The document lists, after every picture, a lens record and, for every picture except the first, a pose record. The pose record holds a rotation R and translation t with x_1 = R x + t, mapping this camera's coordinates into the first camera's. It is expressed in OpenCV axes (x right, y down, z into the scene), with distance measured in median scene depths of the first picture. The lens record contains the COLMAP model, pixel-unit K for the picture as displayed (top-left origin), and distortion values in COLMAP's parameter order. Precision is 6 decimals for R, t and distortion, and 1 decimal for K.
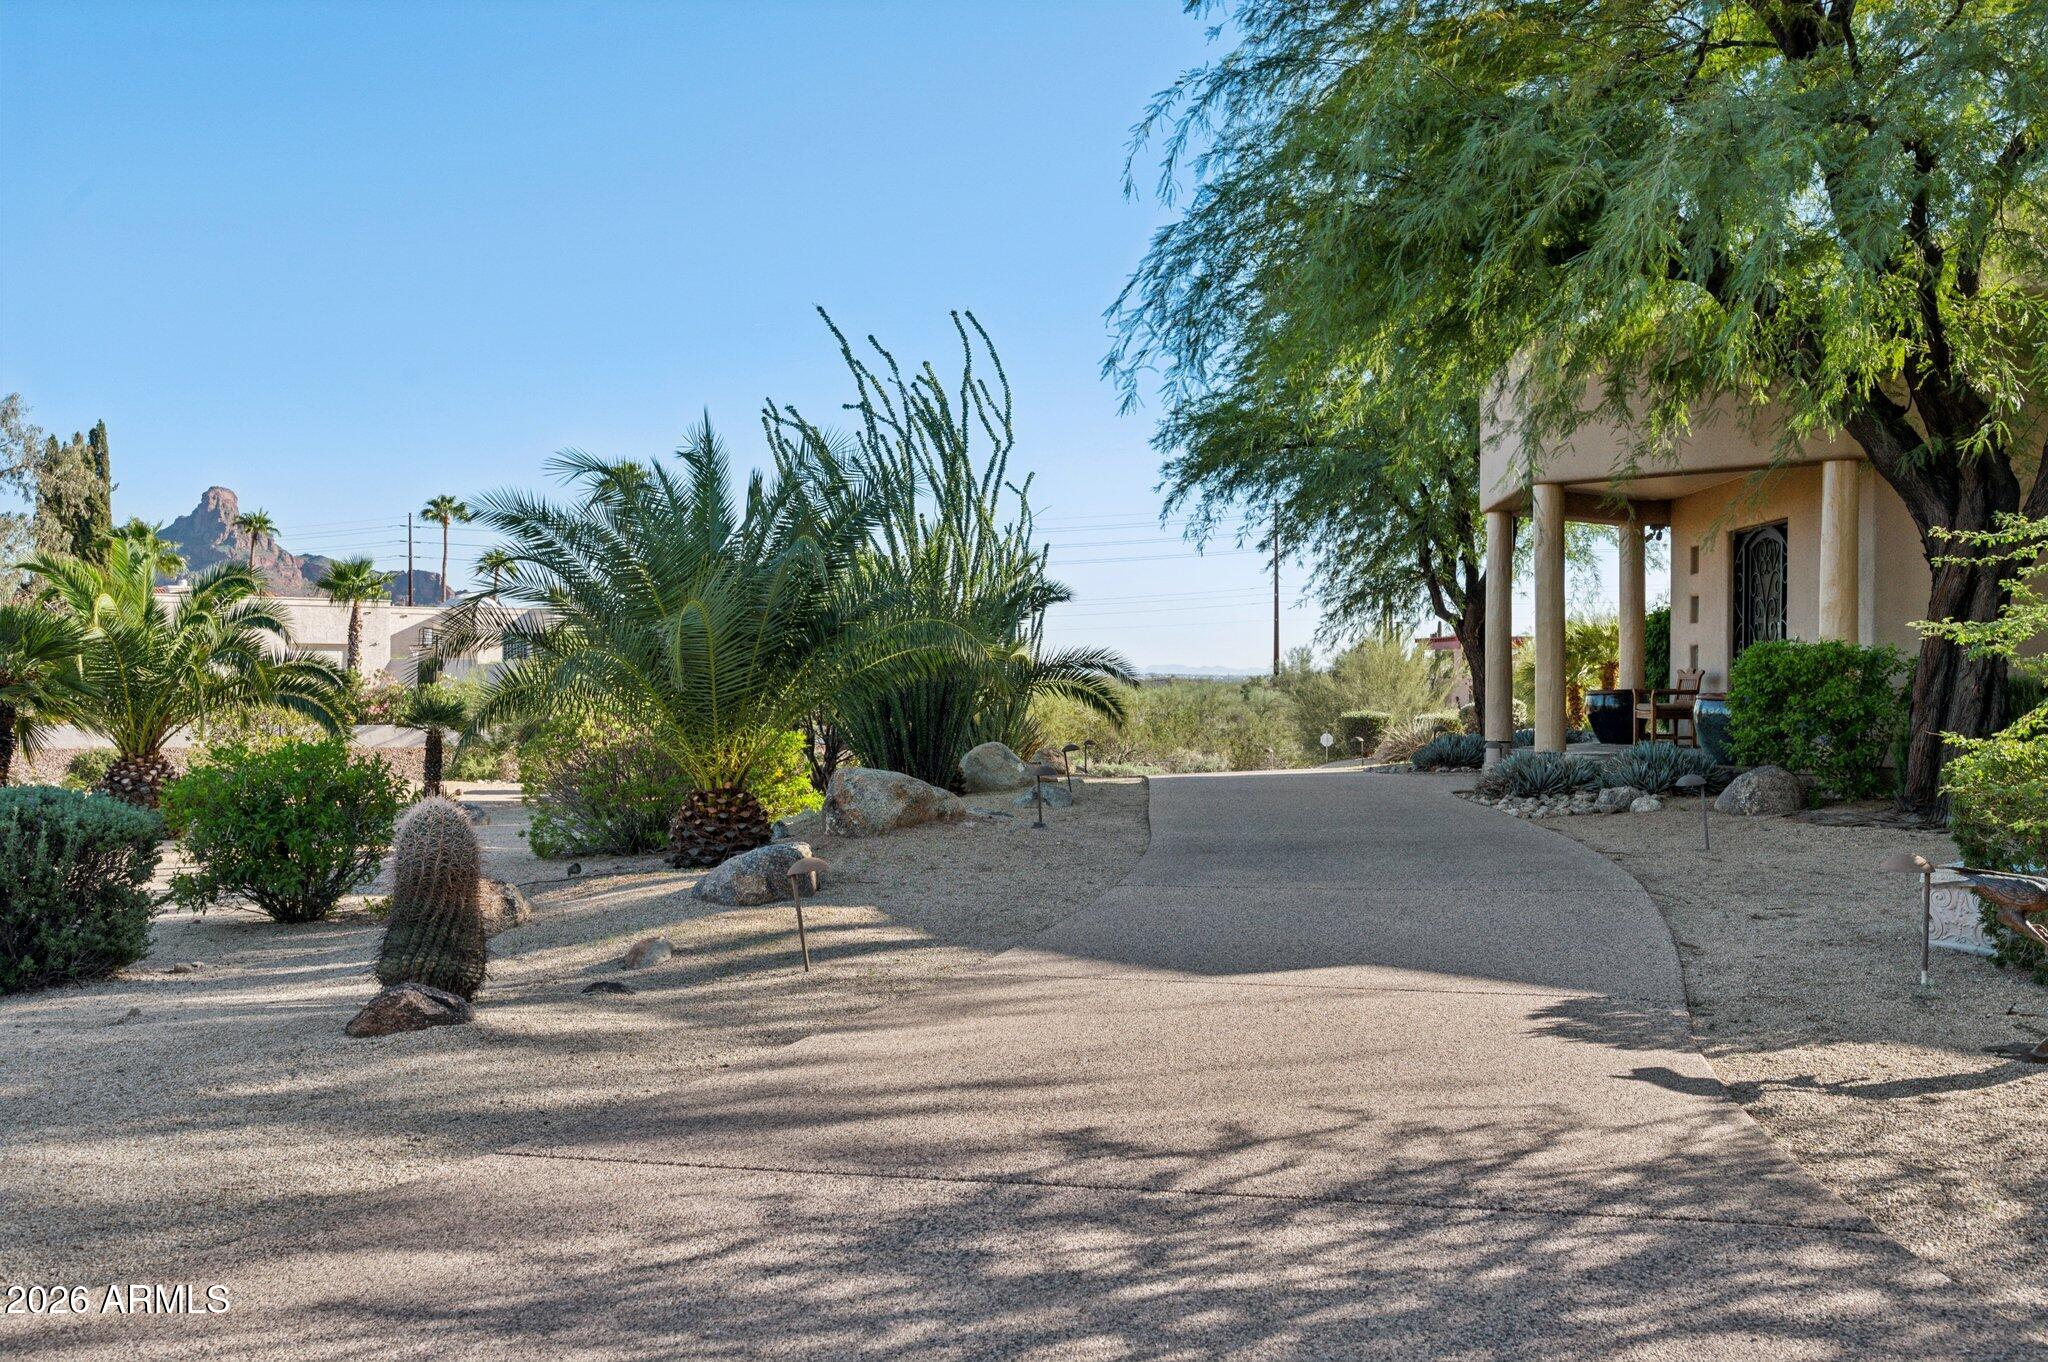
lens RADIAL K [[1801.4, 0, 1024.0], [0, 1801.4, 681.0], [0, 0, 1]] dist [0.009578, 0.000981]
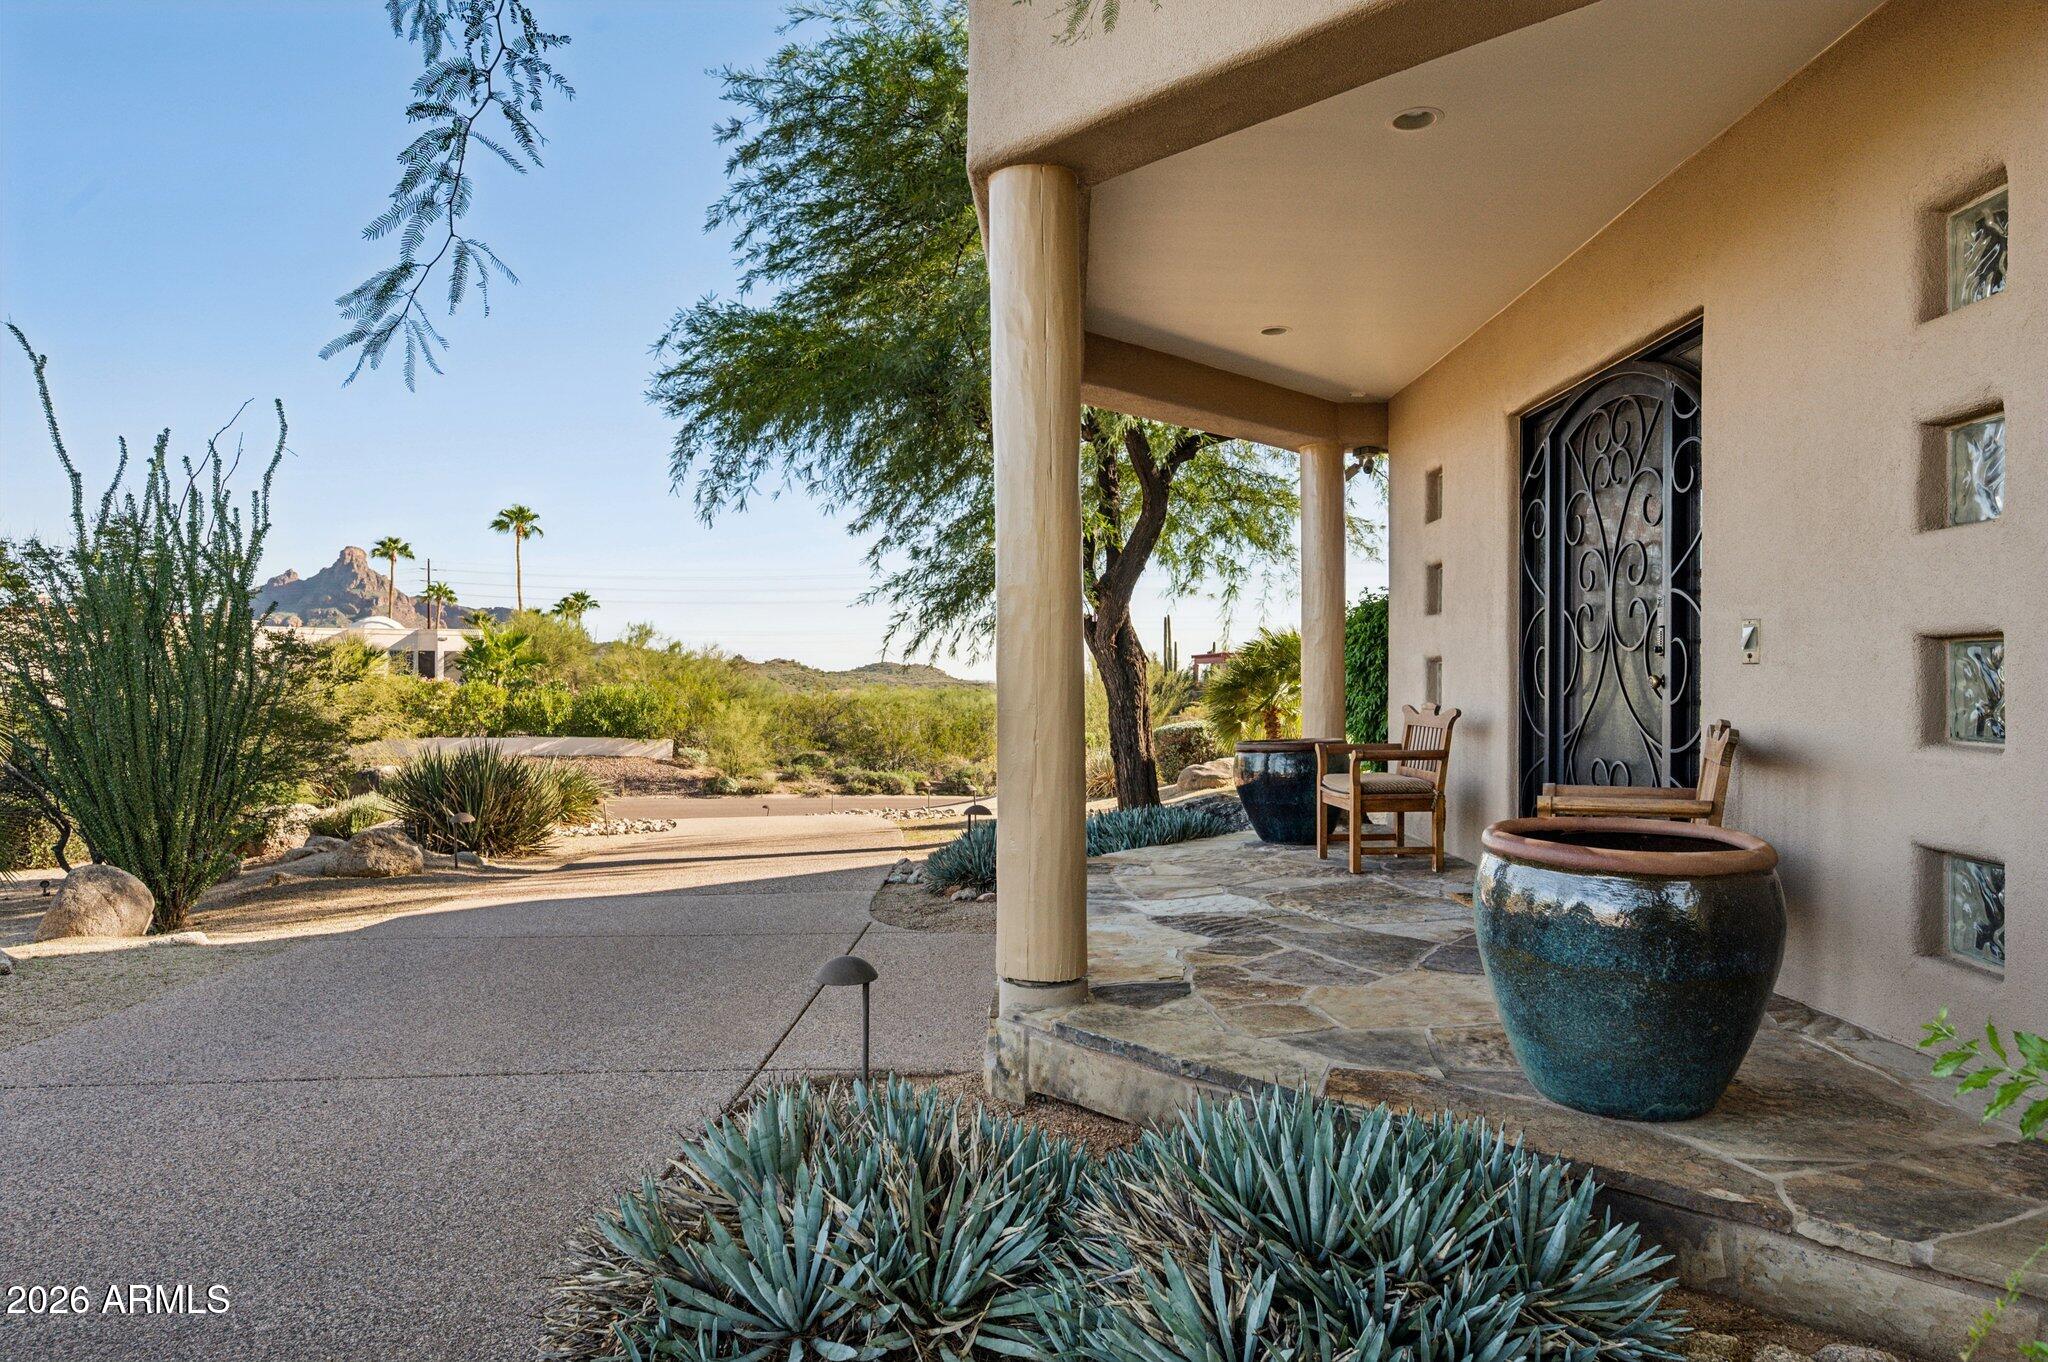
lens RADIAL K [[1273.1, 0, 1024.0], [0, 1273.1, 681.0], [0, 0, 1]] dist [-0.002542, -0.000697]
pose [[0.997714, -0.001418, 0.067559, 0.214502], [0.001715, 0.999989, -0.004337, -0.010831], [-0.067552, 0.004443, 0.997706, 0.601778]]
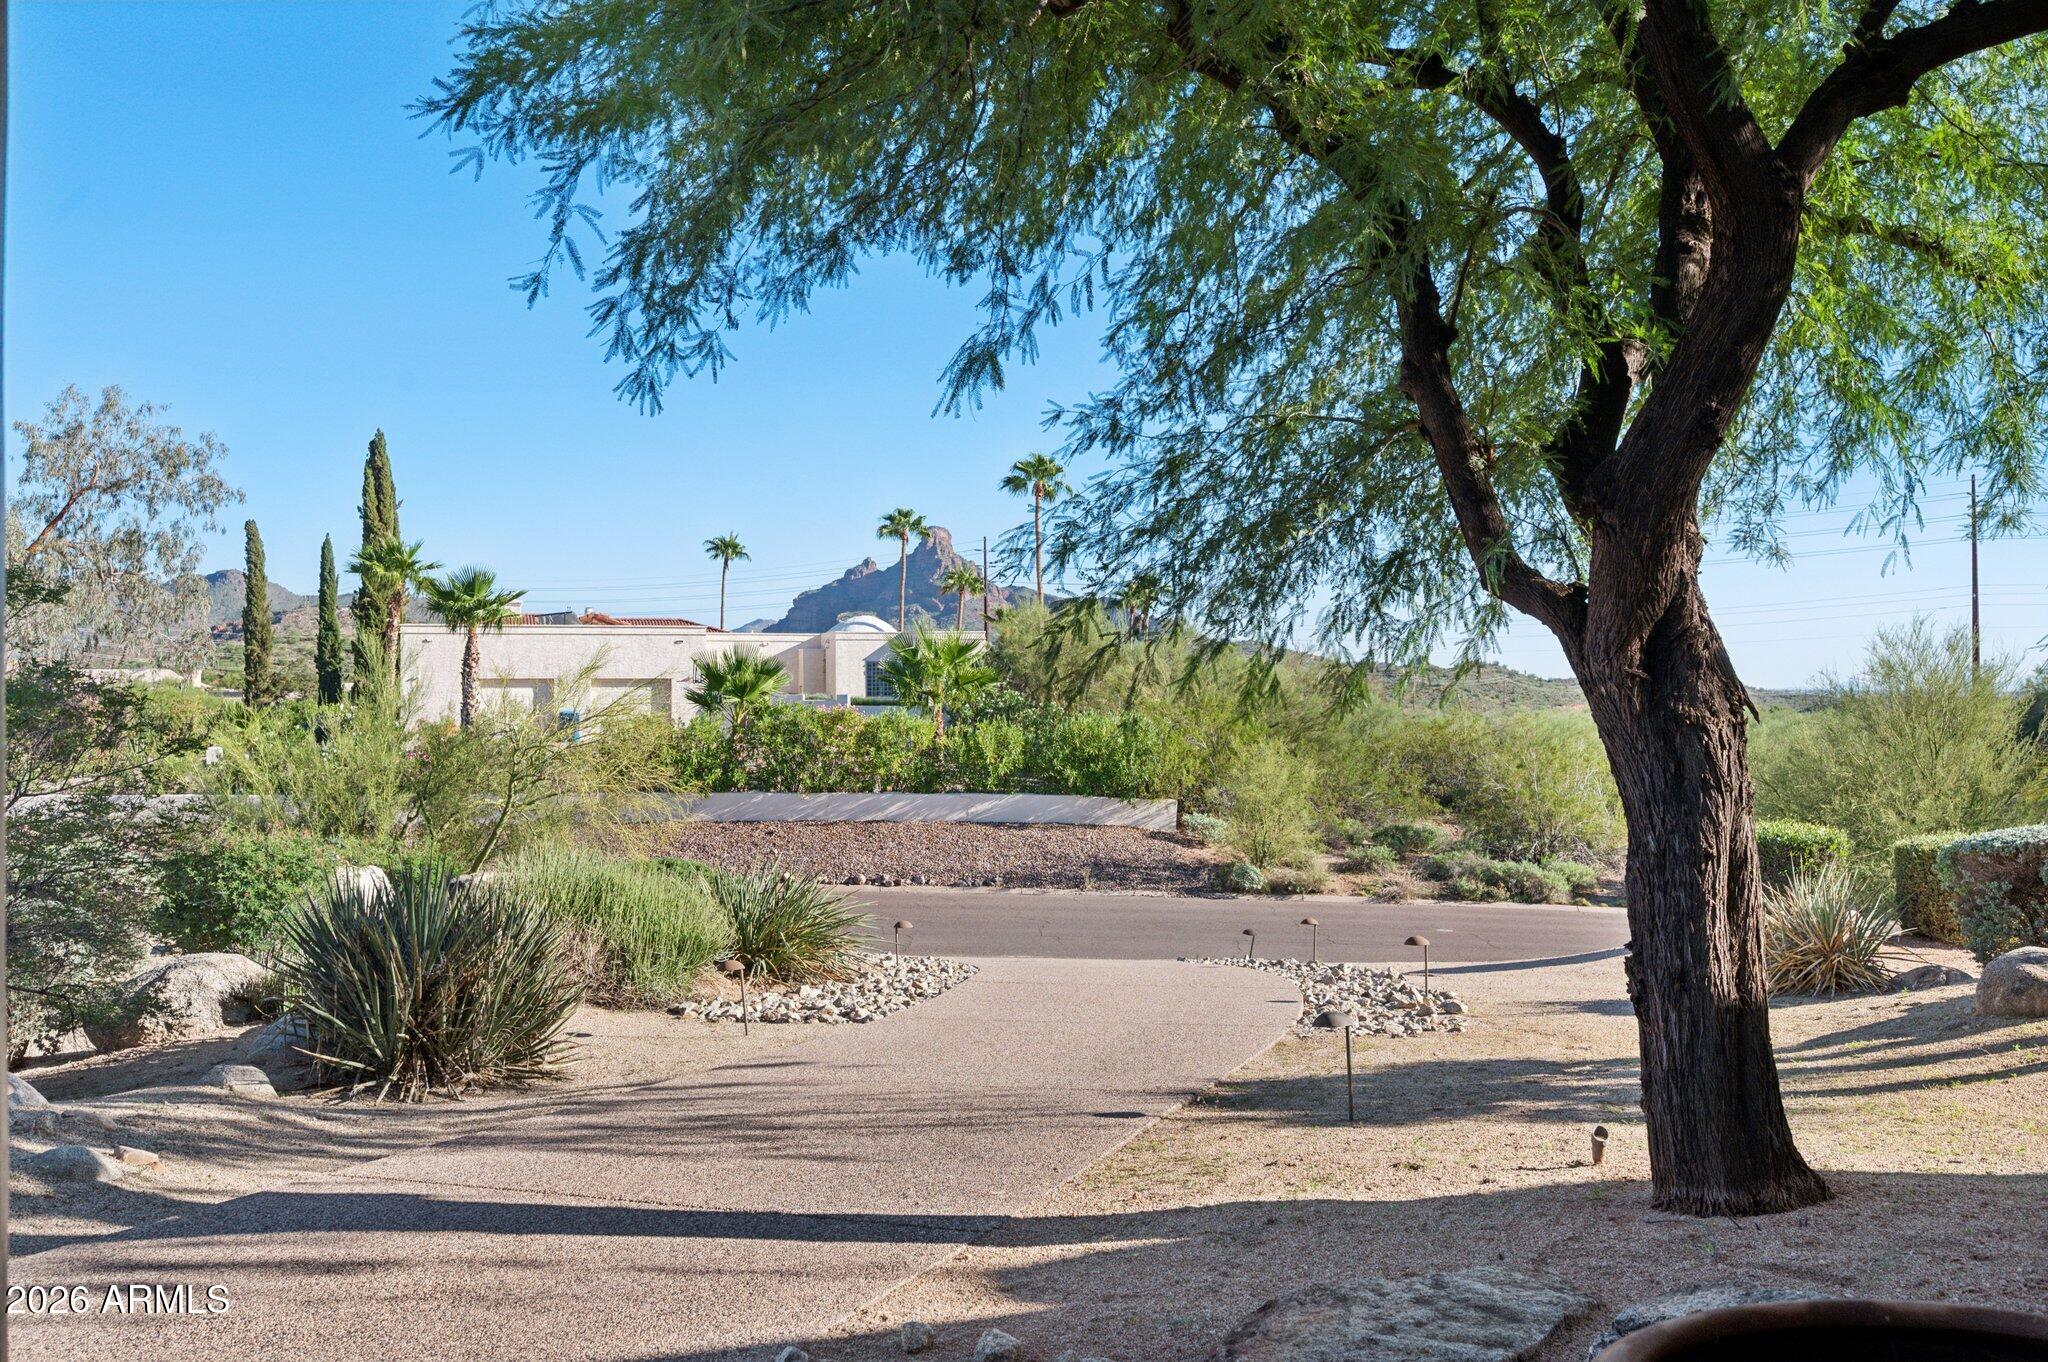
lens RADIAL K [[1801.4, 0, 1024.0], [0, 1801.4, 681.0], [0, 0, 1]] dist [0.009578, 0.000981]
pose [[0.930969, -0.009713, -0.364968, 0.316279], [0.005631, 0.999909, -0.012247, -0.026314], [0.365054, 0.009346, 0.930940, 0.903380]]
